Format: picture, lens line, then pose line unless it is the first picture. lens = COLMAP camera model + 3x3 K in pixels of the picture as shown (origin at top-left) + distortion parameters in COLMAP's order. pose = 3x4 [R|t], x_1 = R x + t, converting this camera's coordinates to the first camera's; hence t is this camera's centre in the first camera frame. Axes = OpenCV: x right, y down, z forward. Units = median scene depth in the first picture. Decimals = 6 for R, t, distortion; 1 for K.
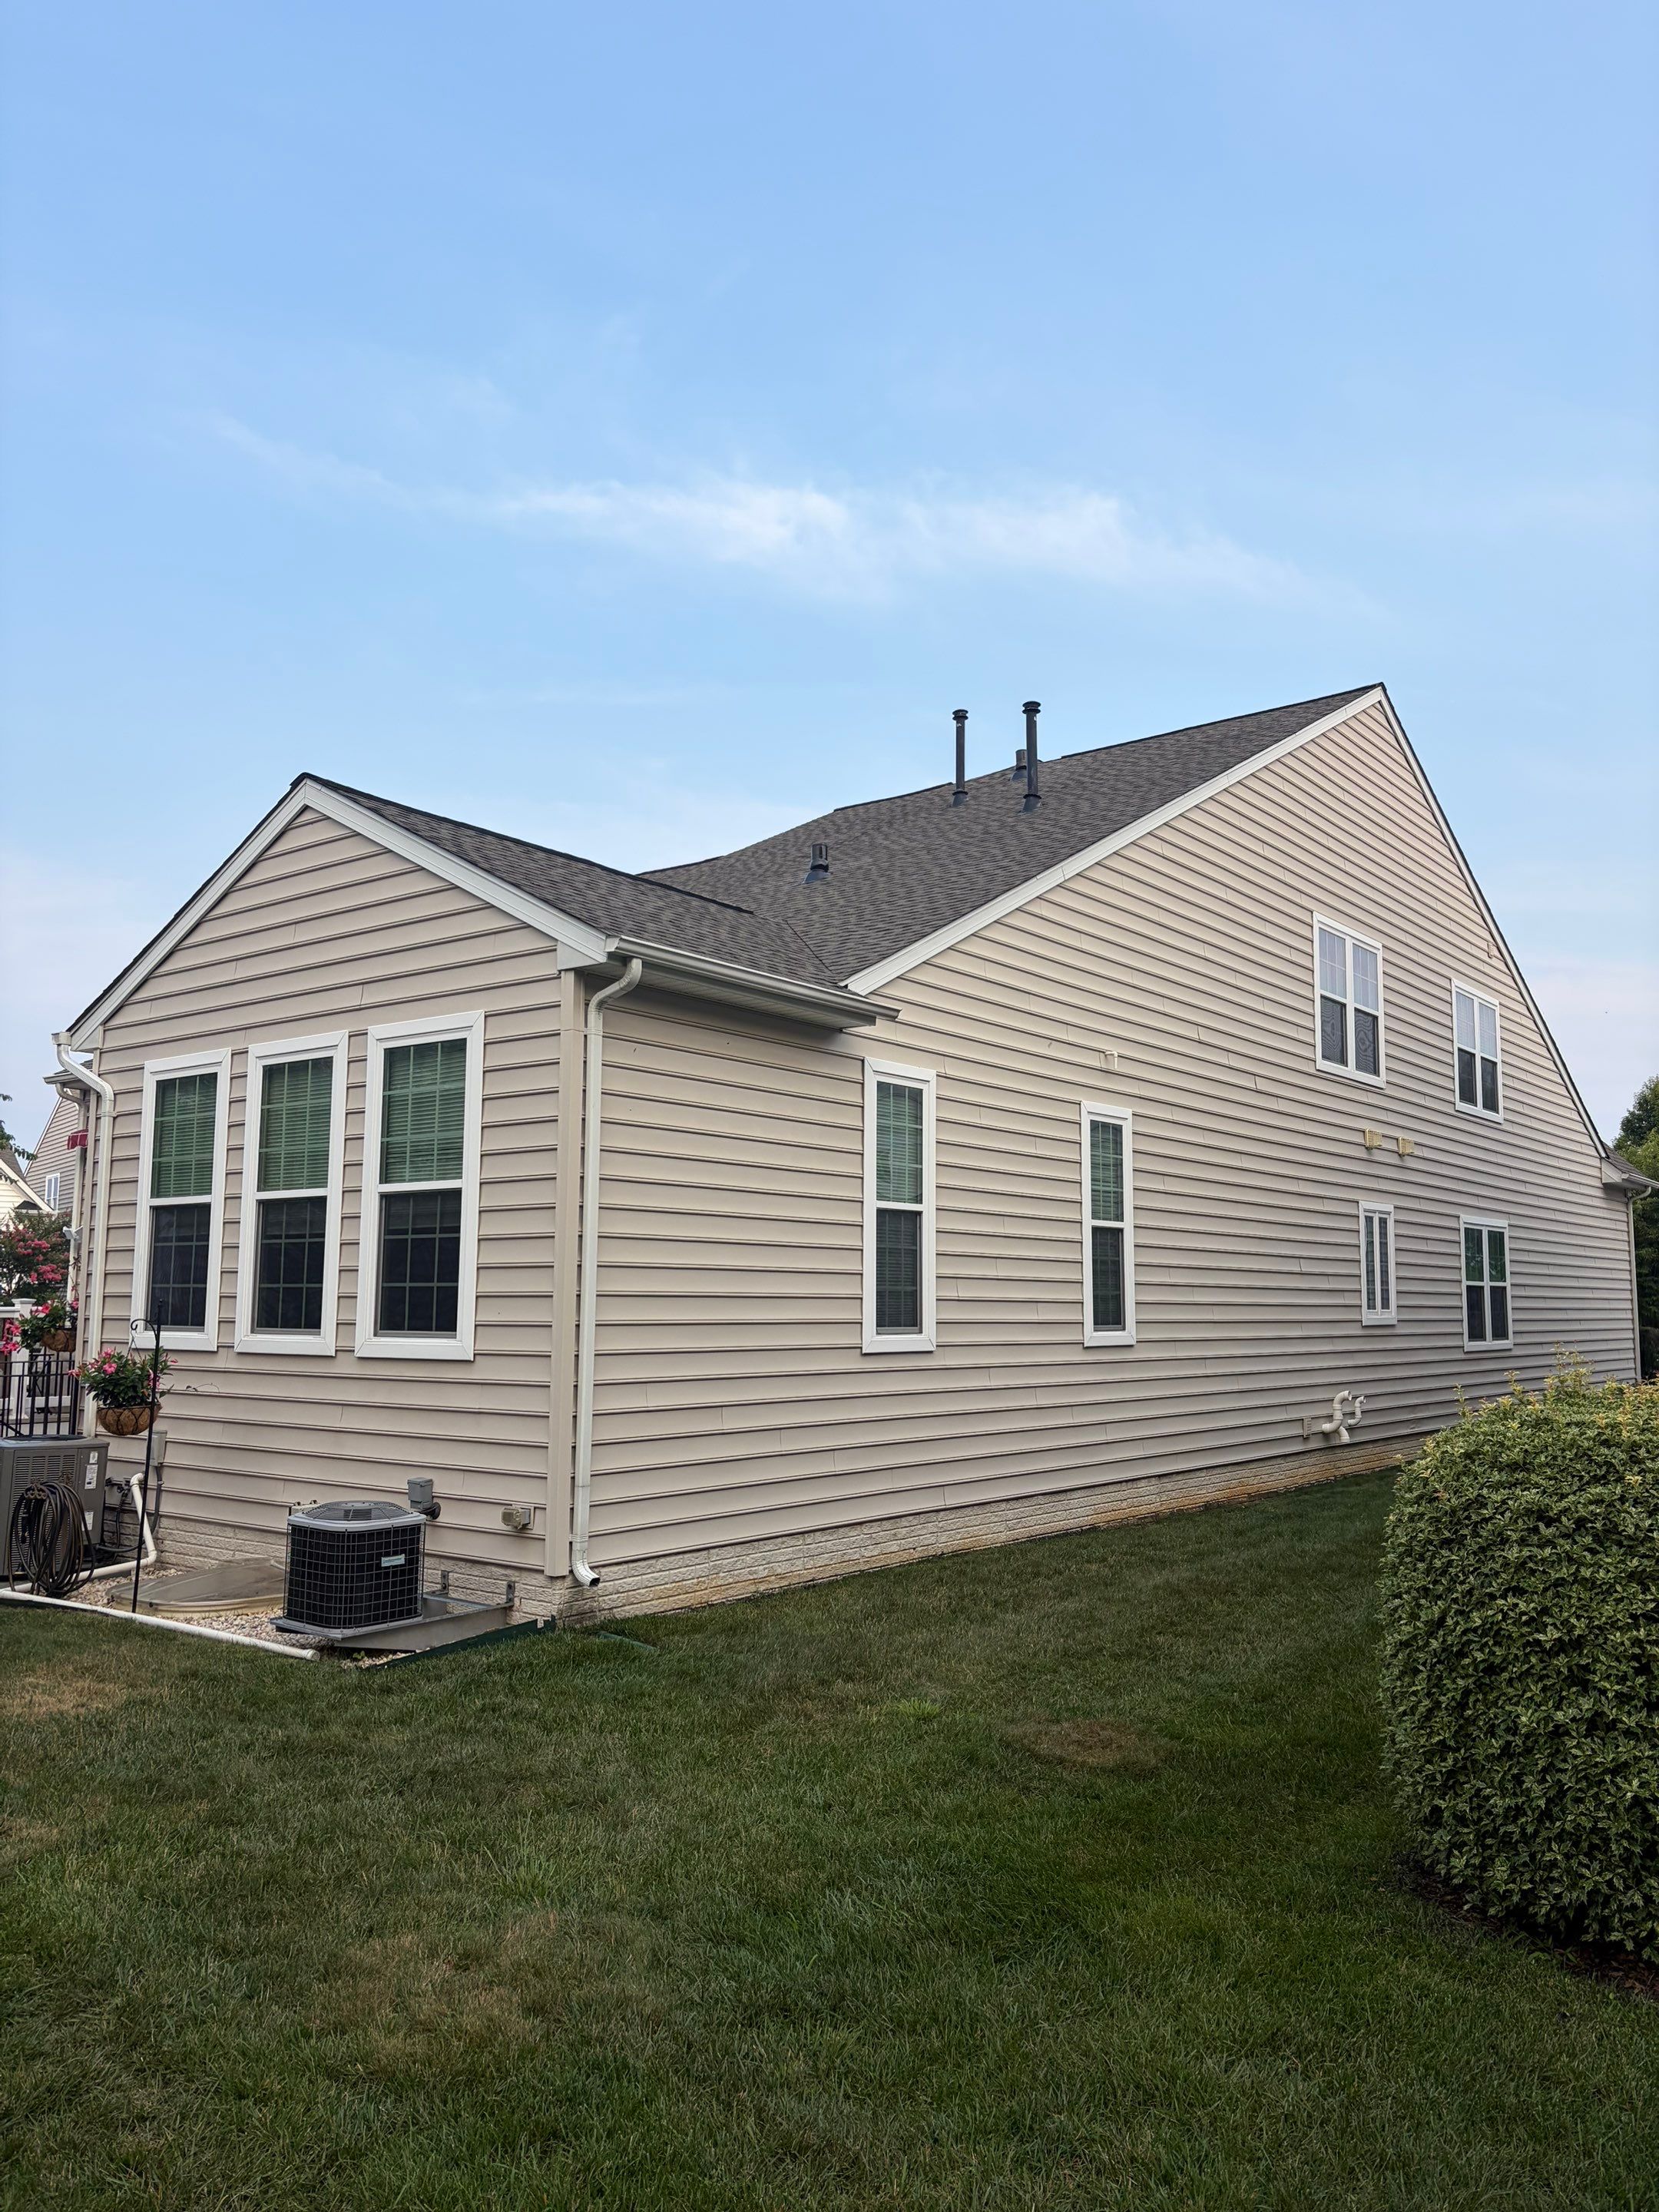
lens RADIAL K [[1672.4, 0, 823.3], [0, 1672.4, 1100.5], [0, 0, 1]] dist [0.080335, -0.006317]
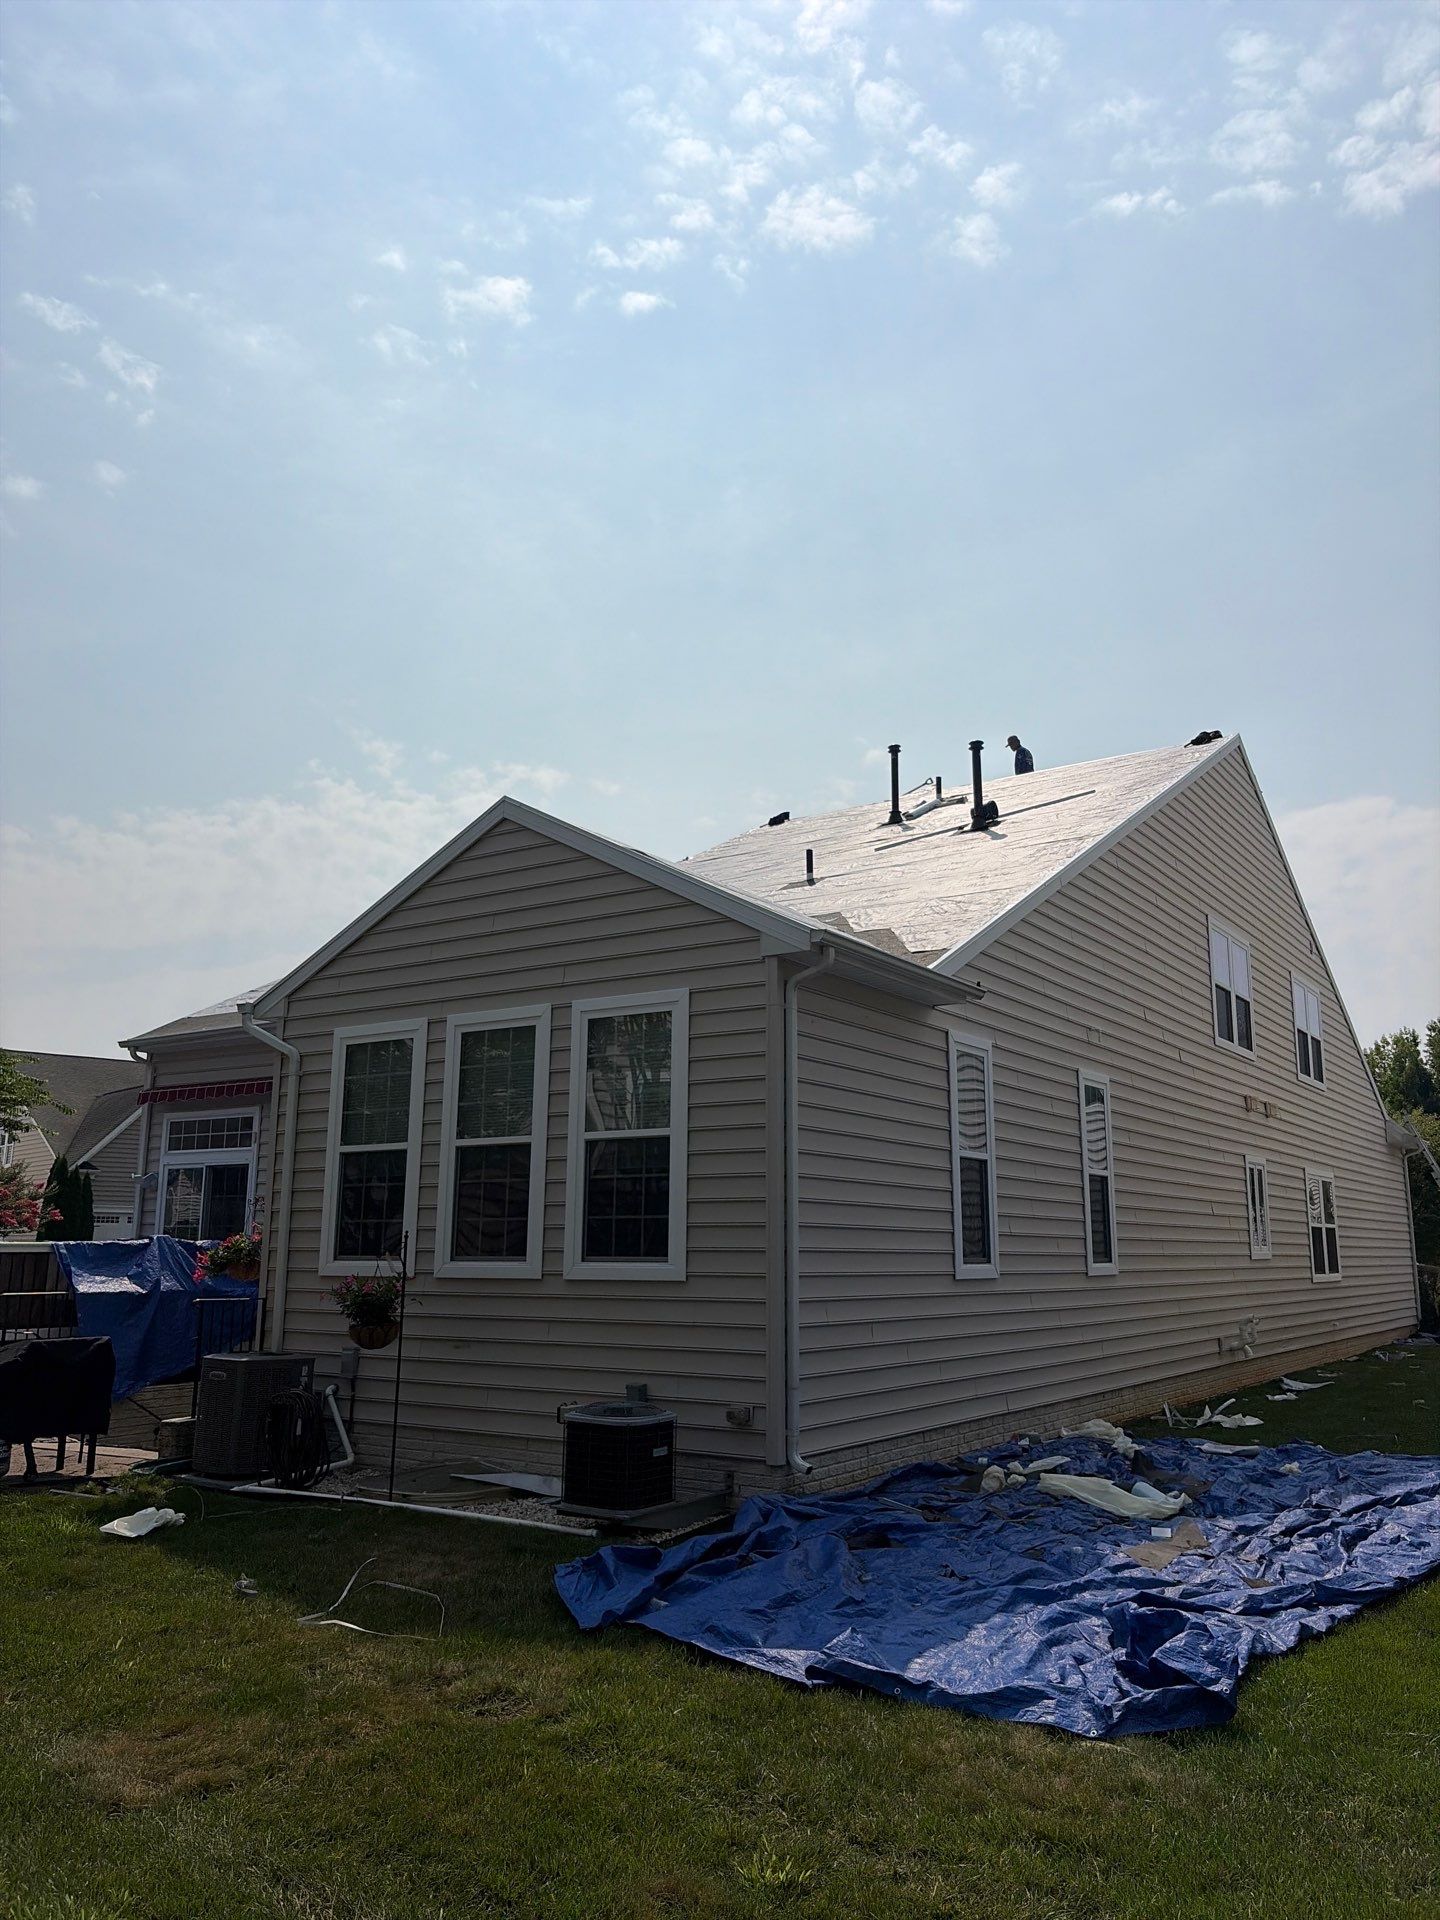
lens RADIAL K [[1451.6, 0, 728.3], [0, 1451.6, 956.9], [0, 0, 1]] dist [0.080335, -0.006317]
pose [[0.996895, 0.013364, 0.077595, -0.238221], [-0.007343, 0.996975, -0.077371, 0.004280], [-0.078395, 0.076561, 0.993978, -0.043274]]
